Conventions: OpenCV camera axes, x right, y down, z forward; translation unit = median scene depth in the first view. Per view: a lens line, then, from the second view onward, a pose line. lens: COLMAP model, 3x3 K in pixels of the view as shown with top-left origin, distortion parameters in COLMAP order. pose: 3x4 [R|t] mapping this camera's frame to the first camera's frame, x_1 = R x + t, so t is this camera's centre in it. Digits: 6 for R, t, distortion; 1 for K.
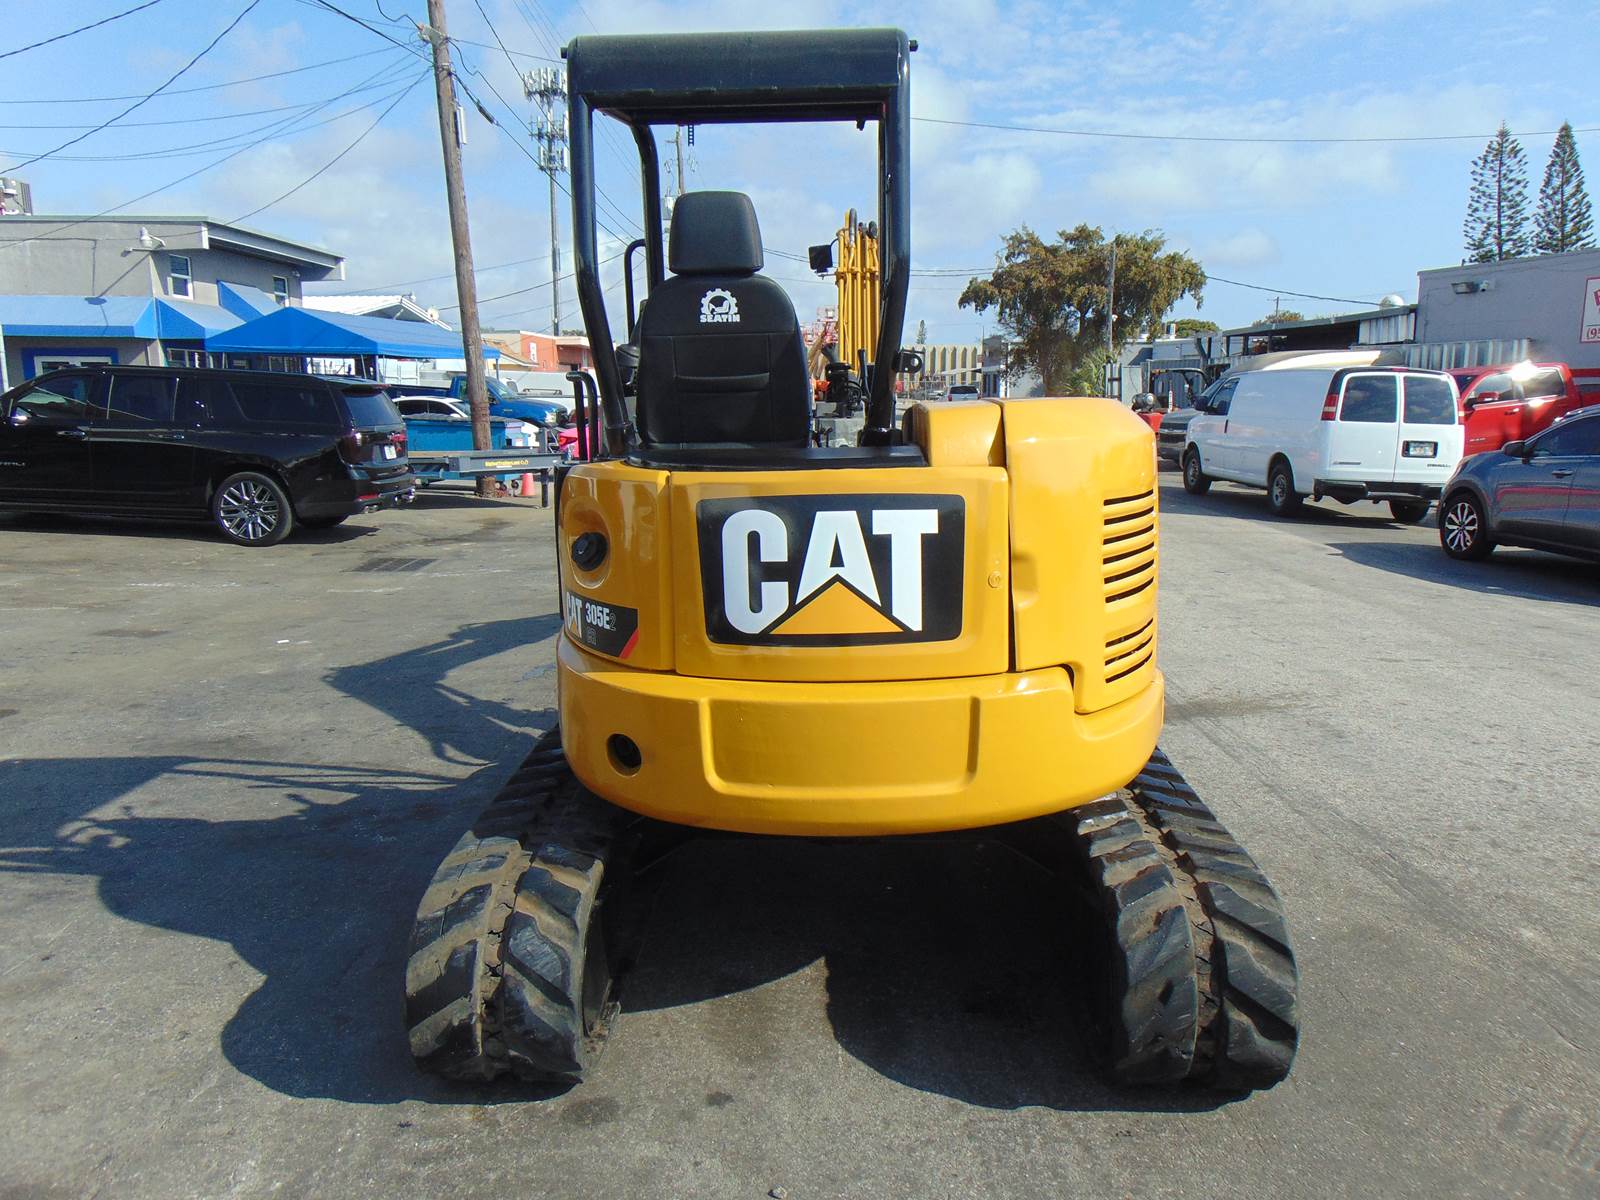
lens RADIAL K [[1192.2, 0, 806.9], [0, 1192.2, 601.9], [0, 0, 1]] dist [-0.008329, 0.040508]
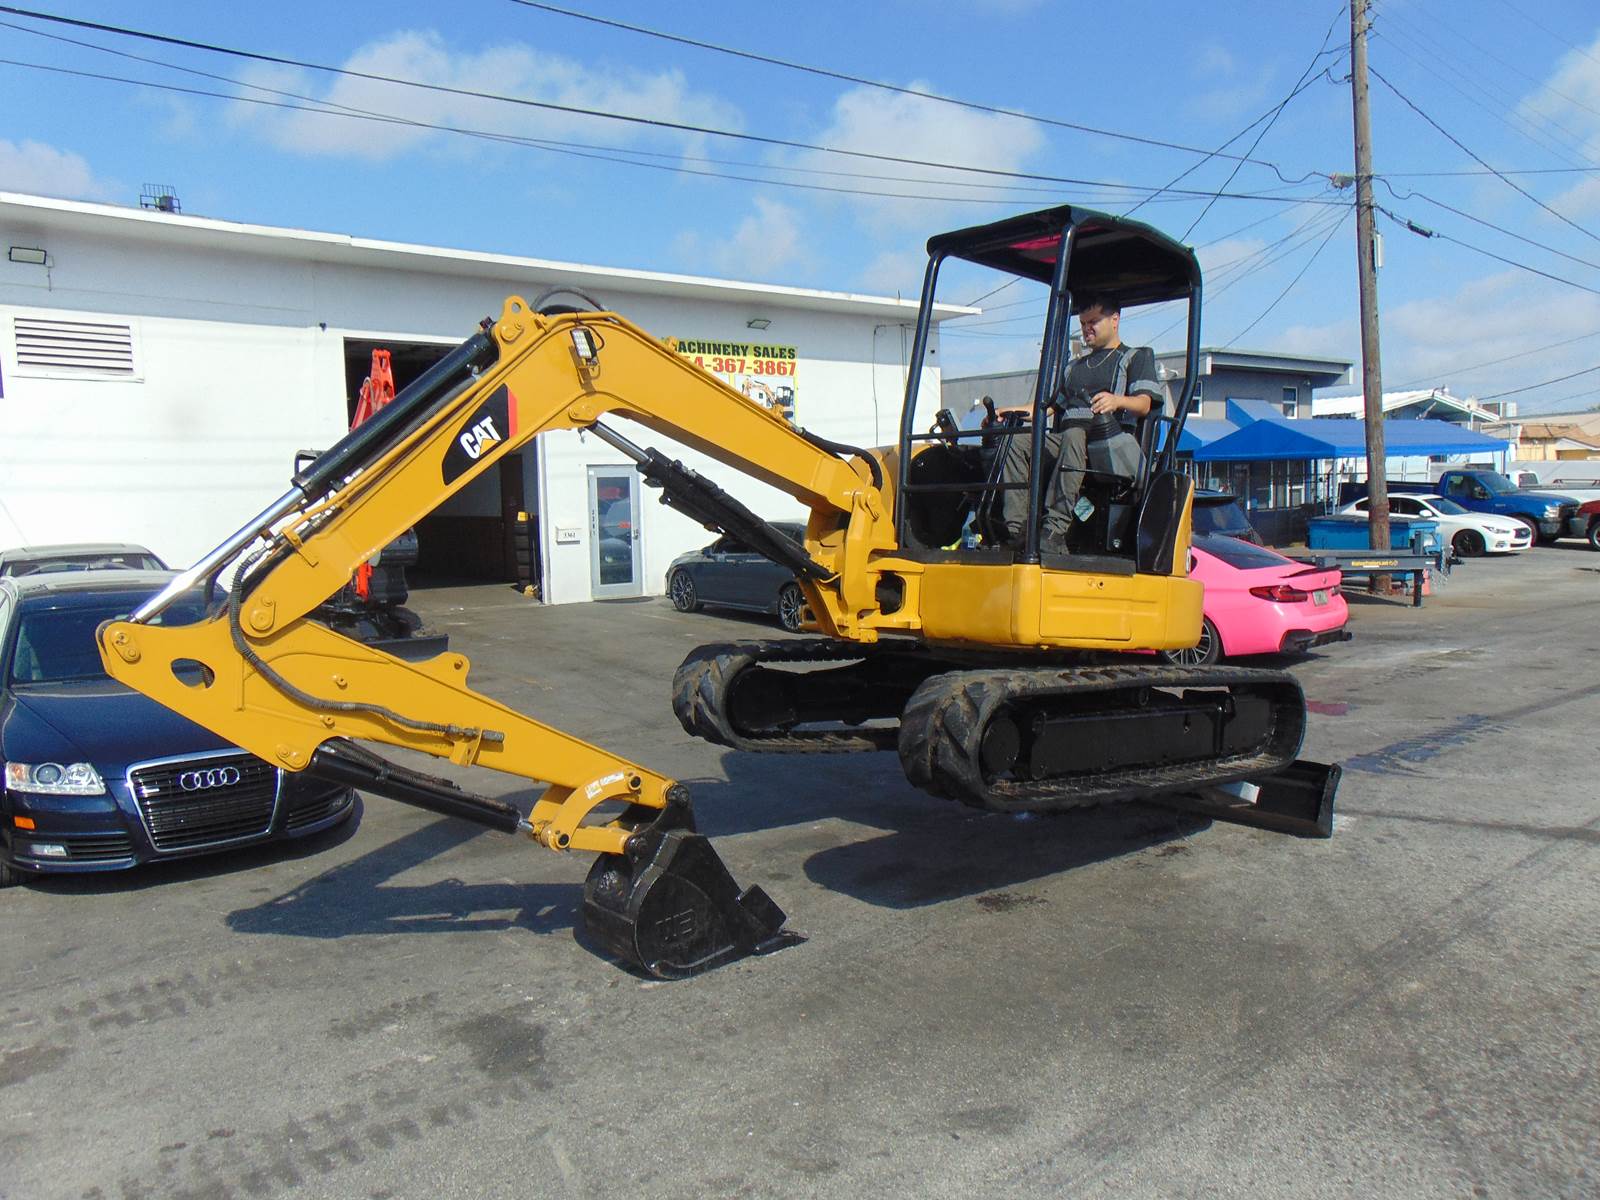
lens RADIAL K [[1202.4, 0, 802.5], [0, 1202.4, 604.6], [0, 0, 1]] dist [-0.028419, 0.066489]
pose [[0.636171, 0.055187, -0.769572, 0.179242], [-0.108275, 0.993954, -0.018229, -0.003519], [0.763913, 0.094922, 0.638300, -0.048425]]
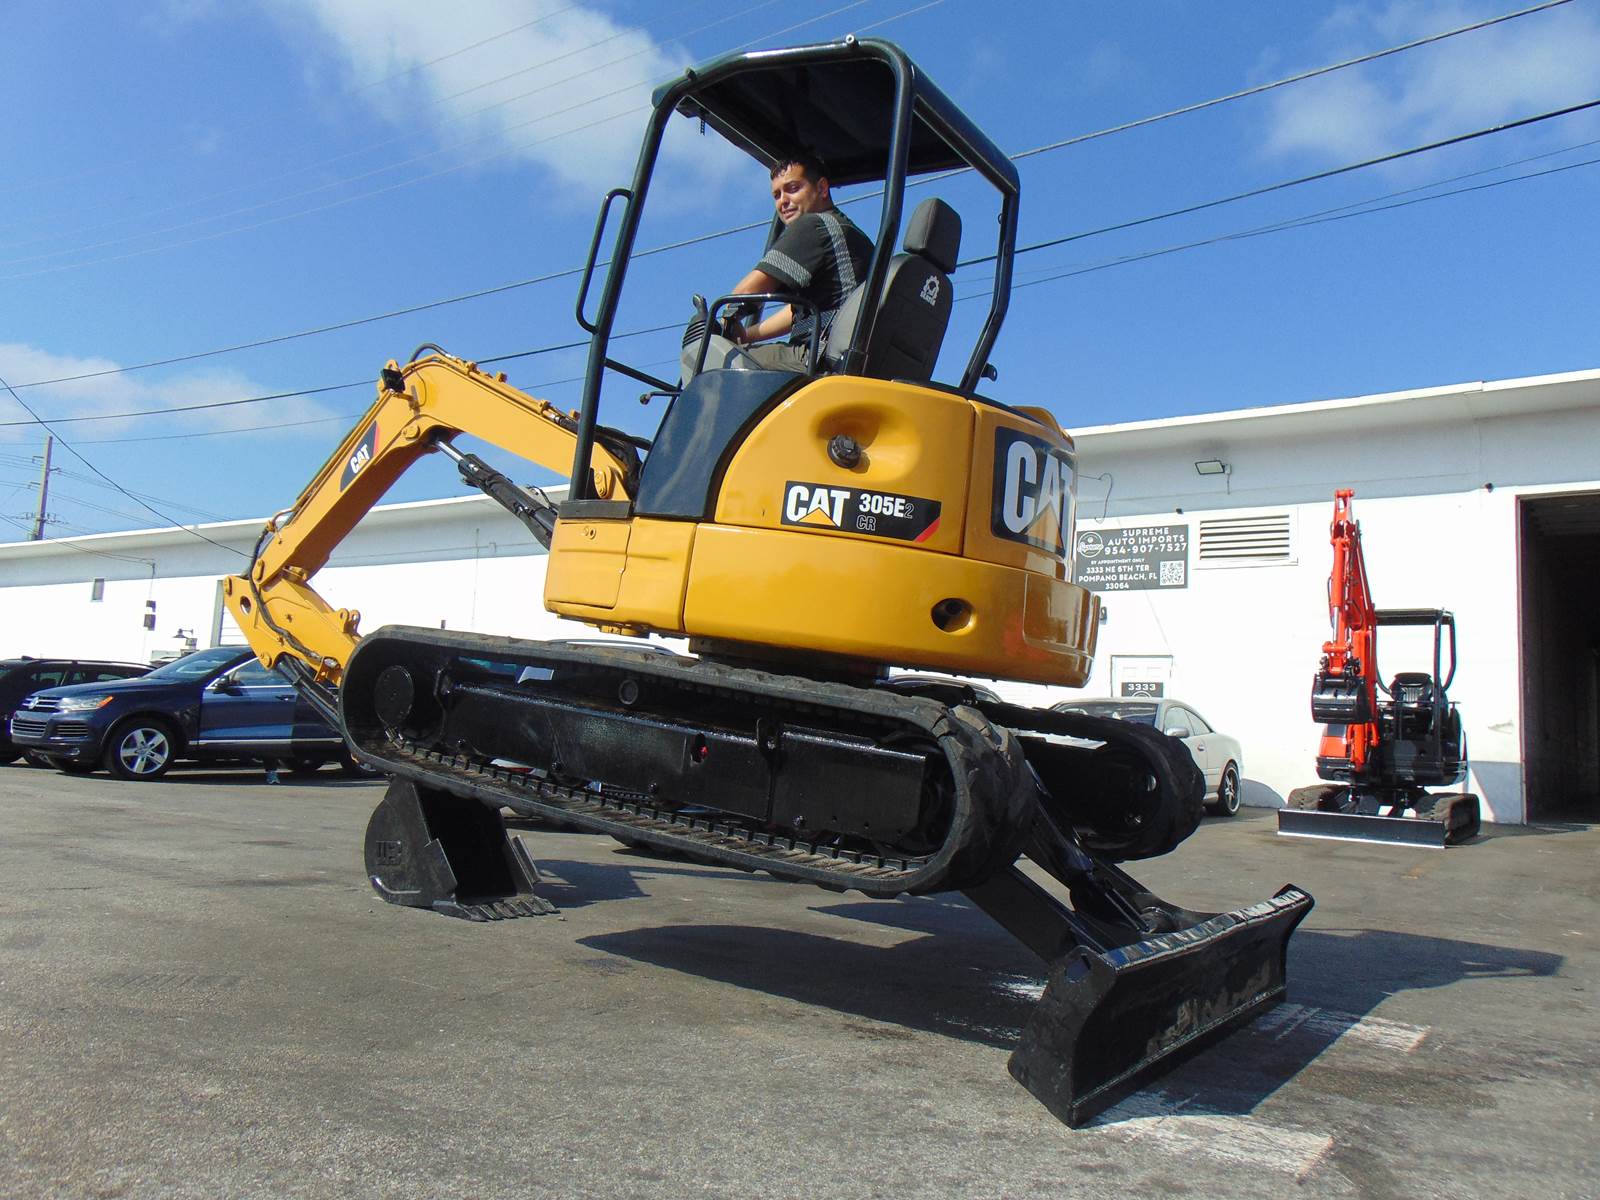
lens RADIAL K [[1206.6, 0, 799.5], [0, 1206.6, 603.2], [0, 0, 1]] dist [-0.012958, 0.038259]
pose [[-0.584013, -0.119422, -0.802911, 0.164668], [-0.184514, 0.982757, -0.011961, -0.013384], [0.790495, 0.141163, -0.595978, 0.263822]]
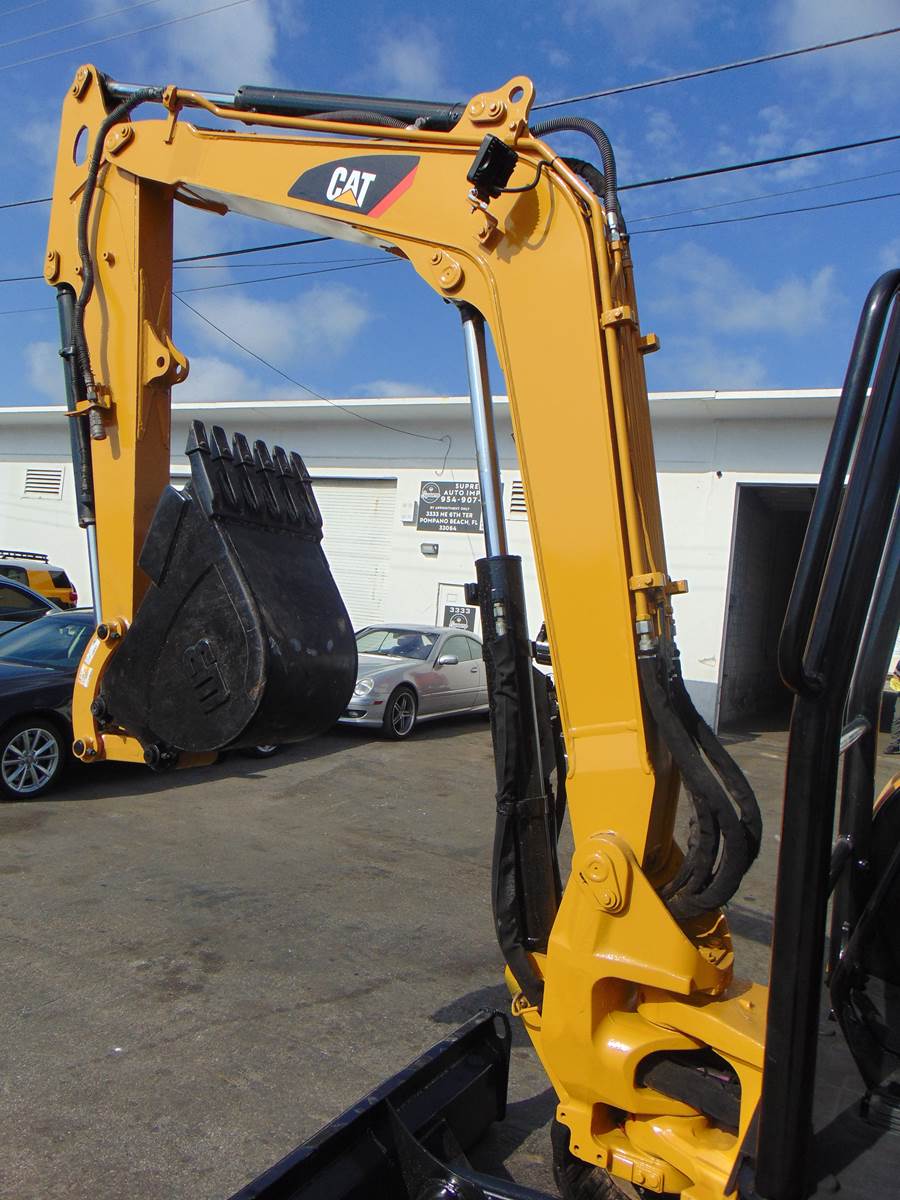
lens RADIAL K [[901.8, 0, 445.9], [0, 901.8, 606.2], [0, 0, 1]] dist [-0.028419, 0.066489]
pose [[-0.459409, -0.055018, -0.886519, 0.066867], [-0.244911, 0.967236, 0.066889, -0.056288], [0.853793, 0.247848, -0.457831, 0.303939]]
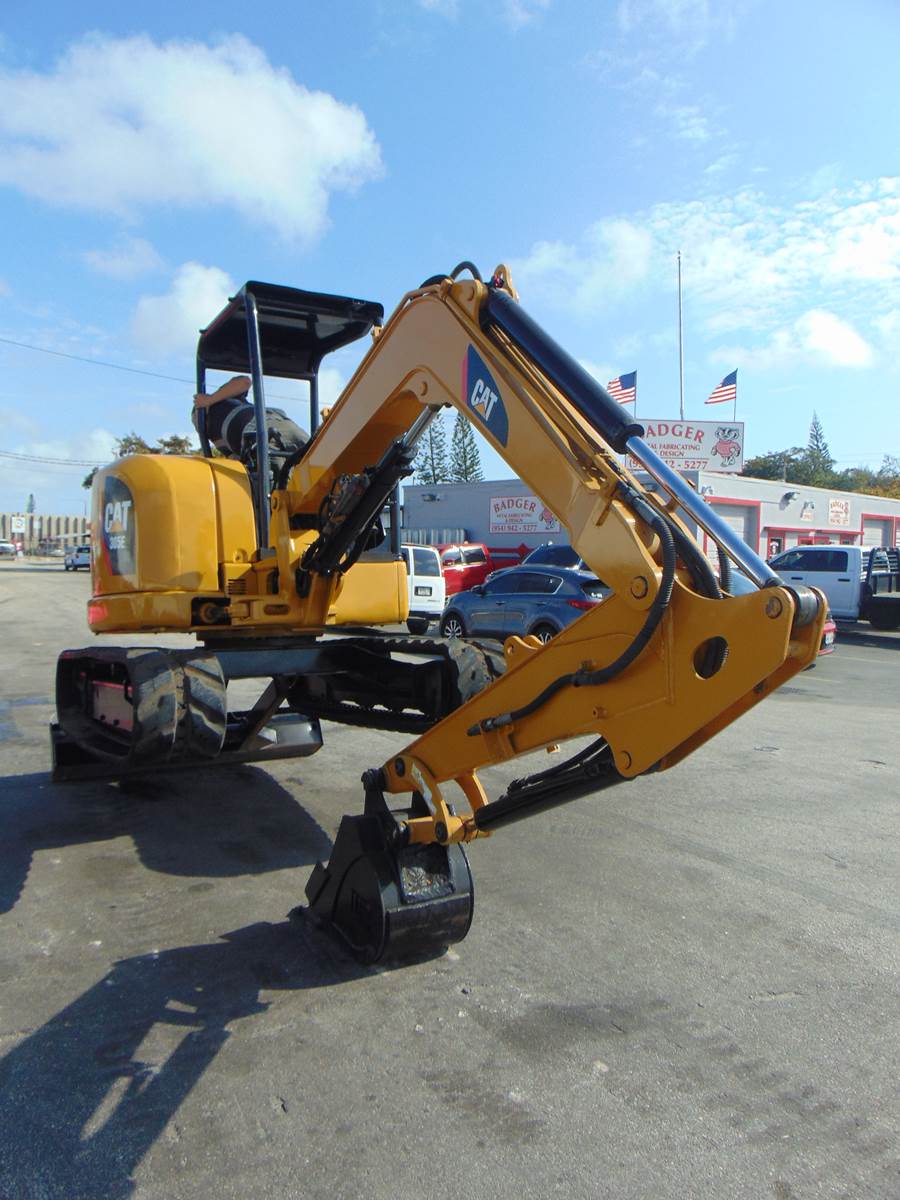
lens RADIAL K [[895.8, 0, 450.8], [0, 895.8, 600.7], [0, 0, 1]] dist [0.017637, 0.001945]
pose [[0.859373, -0.004832, 0.511326, -0.072387], [0.067742, 0.992218, -0.104476, 0.014675], [-0.506842, 0.124422, 0.853013, -0.073900]]
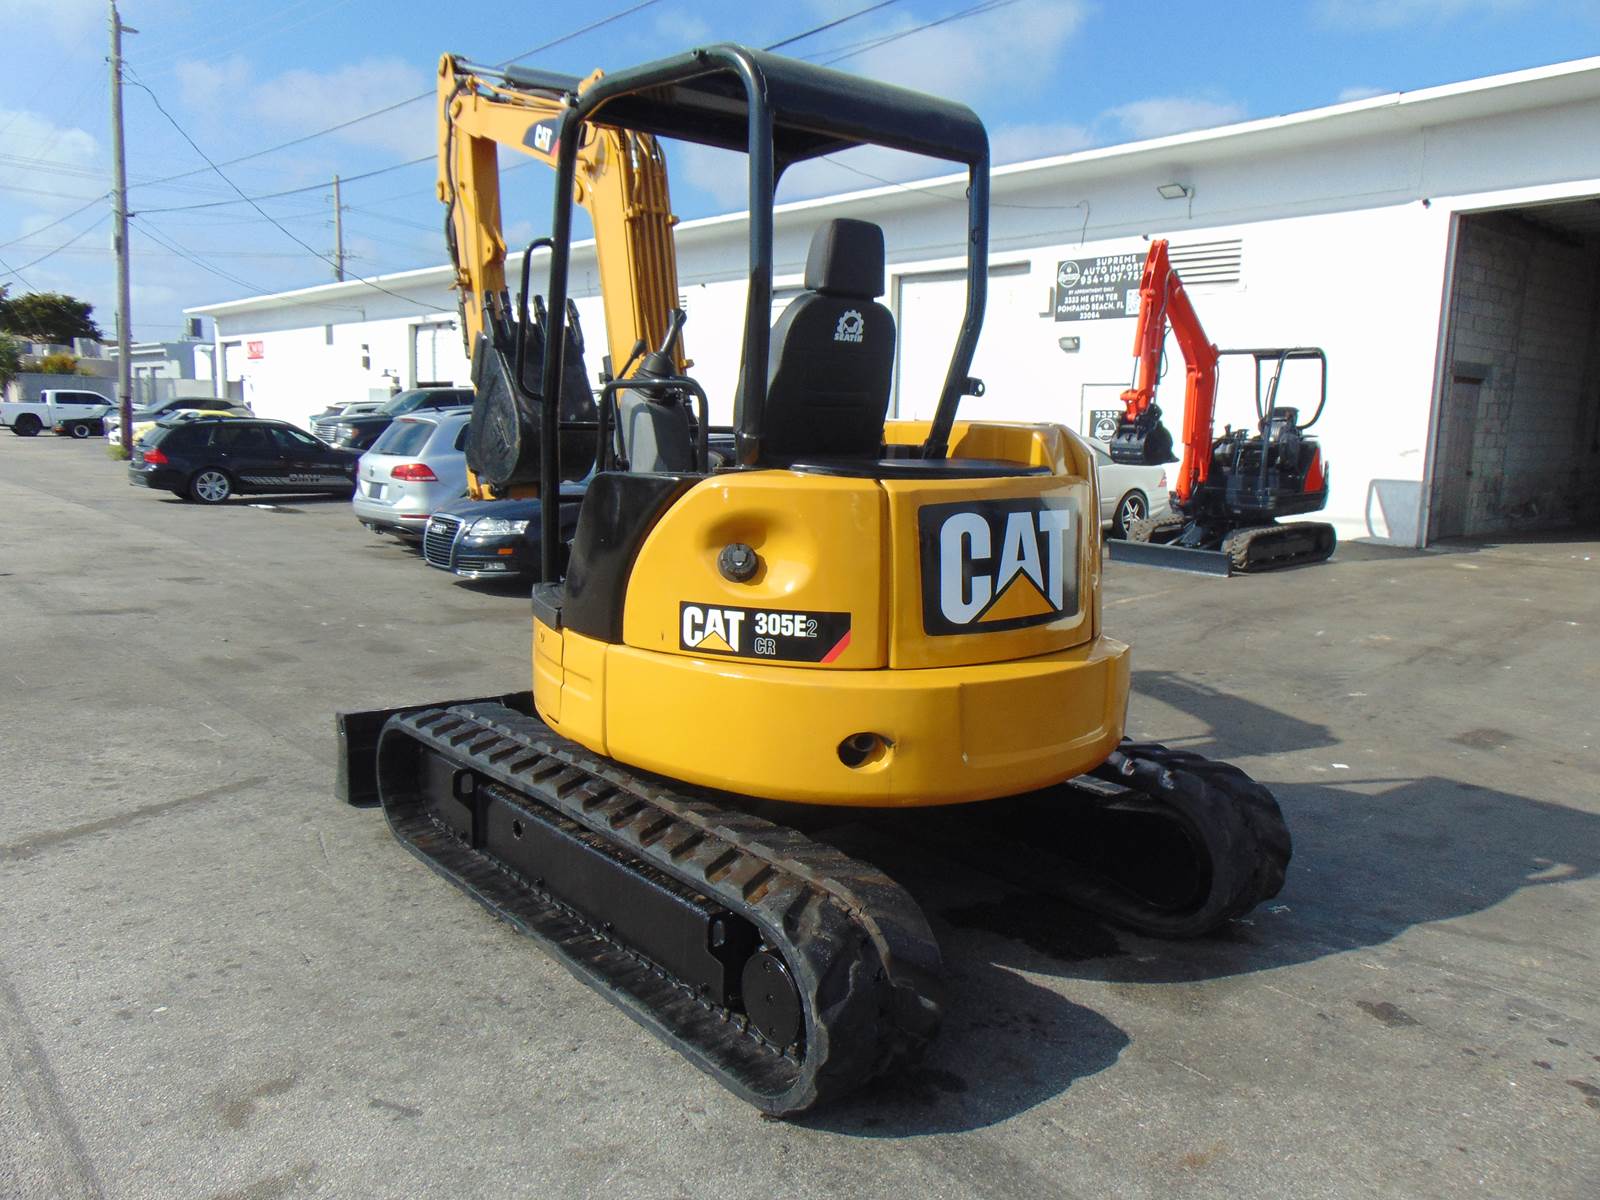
lens RADIAL K [[1206.0, 0, 799.1], [0, 1206.0, 604.7], [0, 0, 1]] dist [-0.014986, 0.041637]
pose [[-0.762228, 0.077429, -0.642661, 0.100201], [-0.132992, 0.952908, 0.272543, -0.077059], [0.633500, 0.293209, -0.716035, 0.454867]]
